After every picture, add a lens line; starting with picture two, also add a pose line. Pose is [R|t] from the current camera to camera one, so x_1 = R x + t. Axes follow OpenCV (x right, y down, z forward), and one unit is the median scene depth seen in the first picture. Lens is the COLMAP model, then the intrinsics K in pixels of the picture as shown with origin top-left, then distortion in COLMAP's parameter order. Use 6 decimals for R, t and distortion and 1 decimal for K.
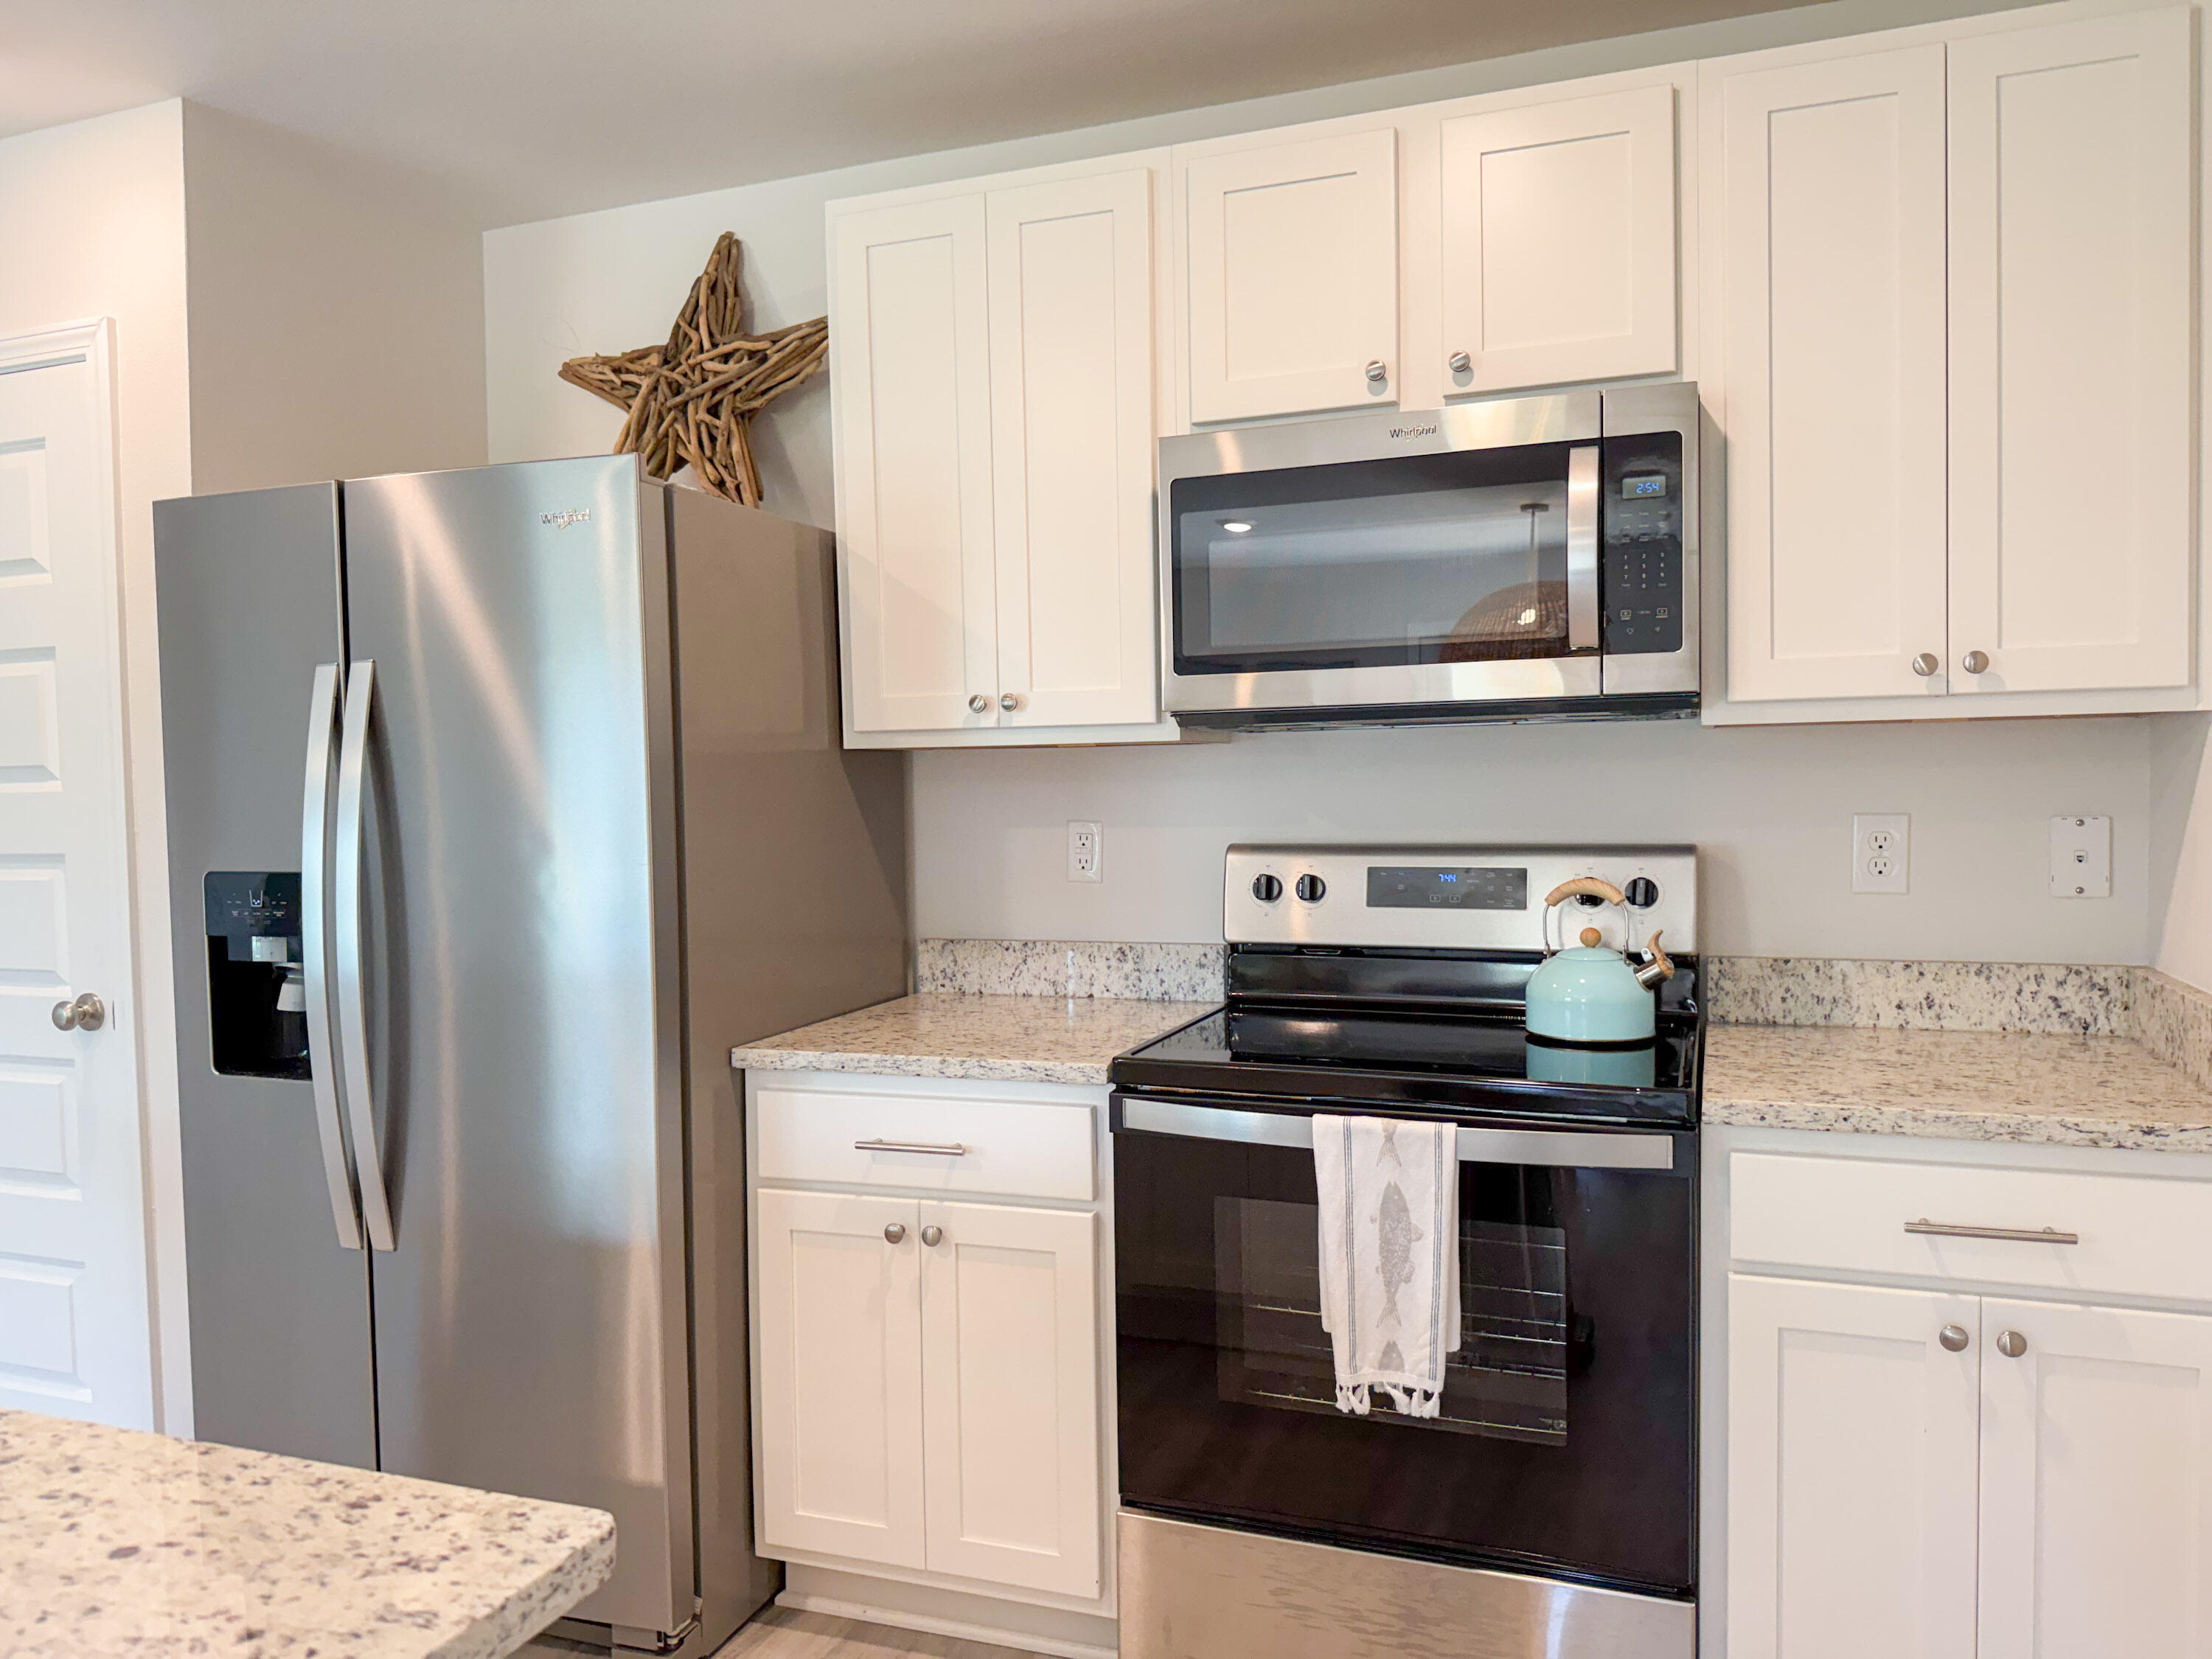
lens RADIAL K [[1531.3, 0, 1106.0], [0, 1531.3, 829.5], [0, 0, 1]] dist [0.093843, -0.137754]
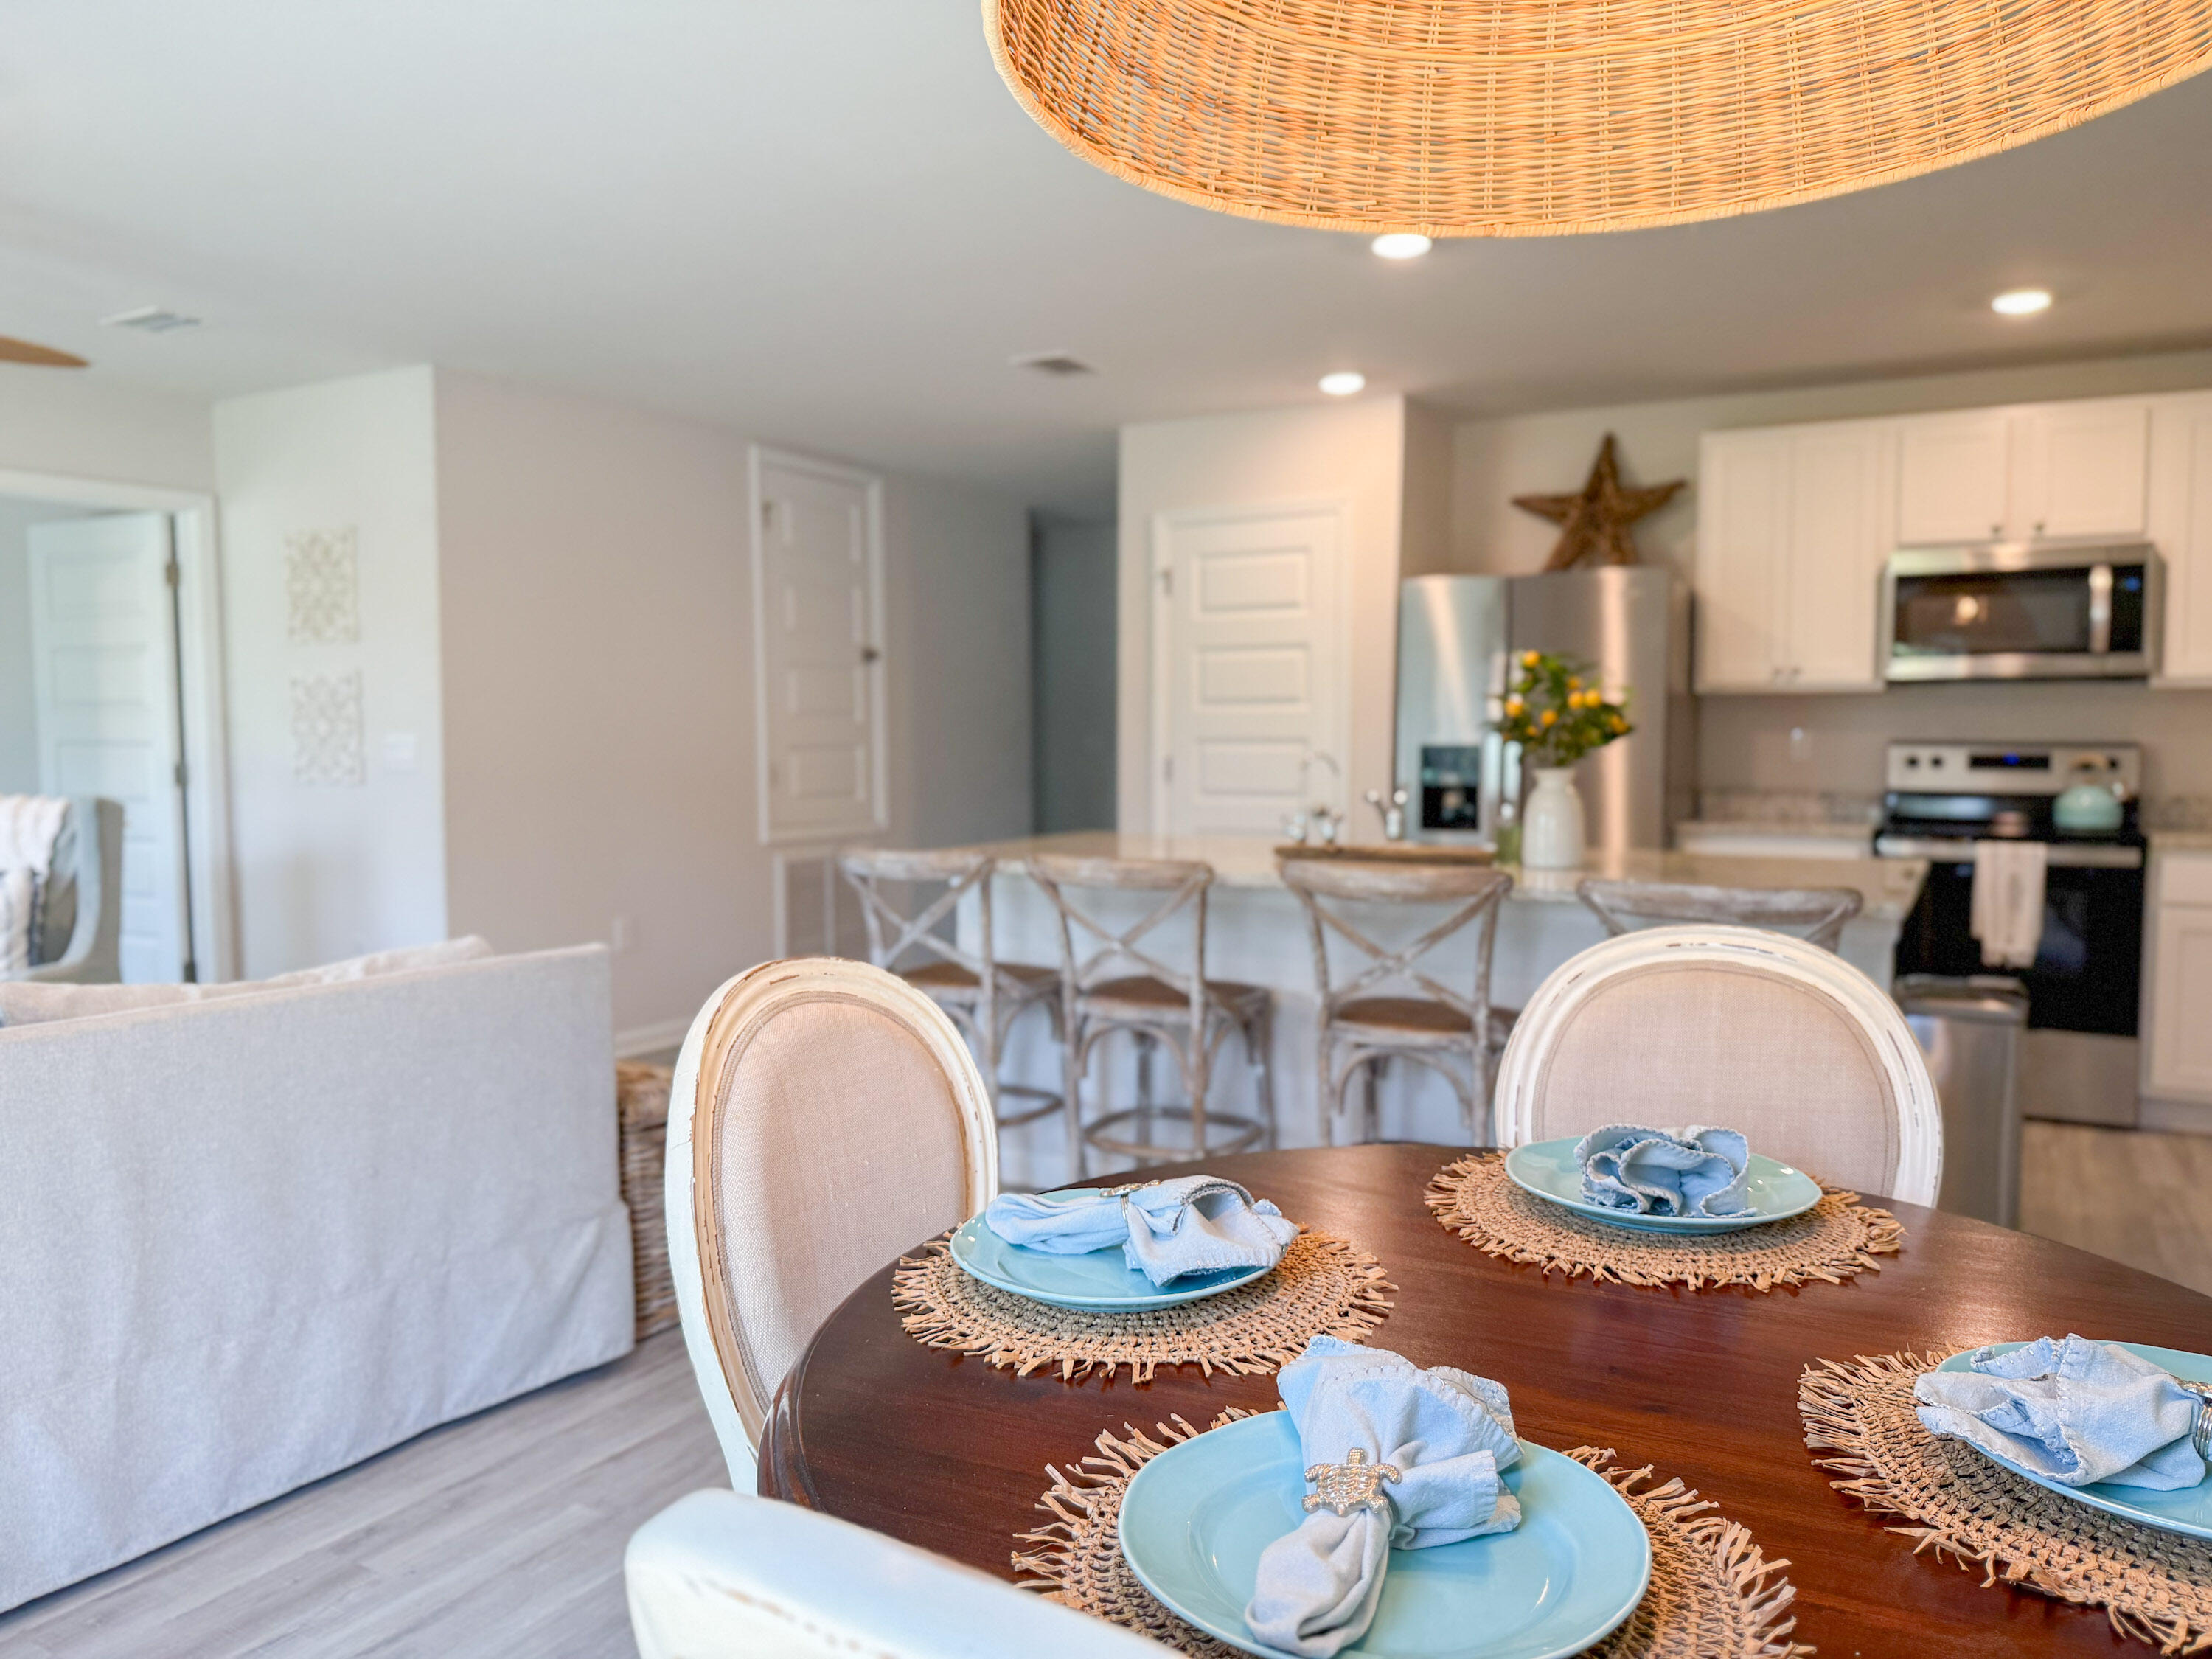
lens RADIAL K [[1531.3, 0, 1106.0], [0, 1531.3, 829.5], [0, 0, 1]] dist [0.093843, -0.137754]
pose [[0.987220, 0.026910, -0.157078, -0.714348], [-0.020793, 0.998965, 0.040458, 0.074809], [0.158004, -0.036675, 0.986757, -1.400483]]
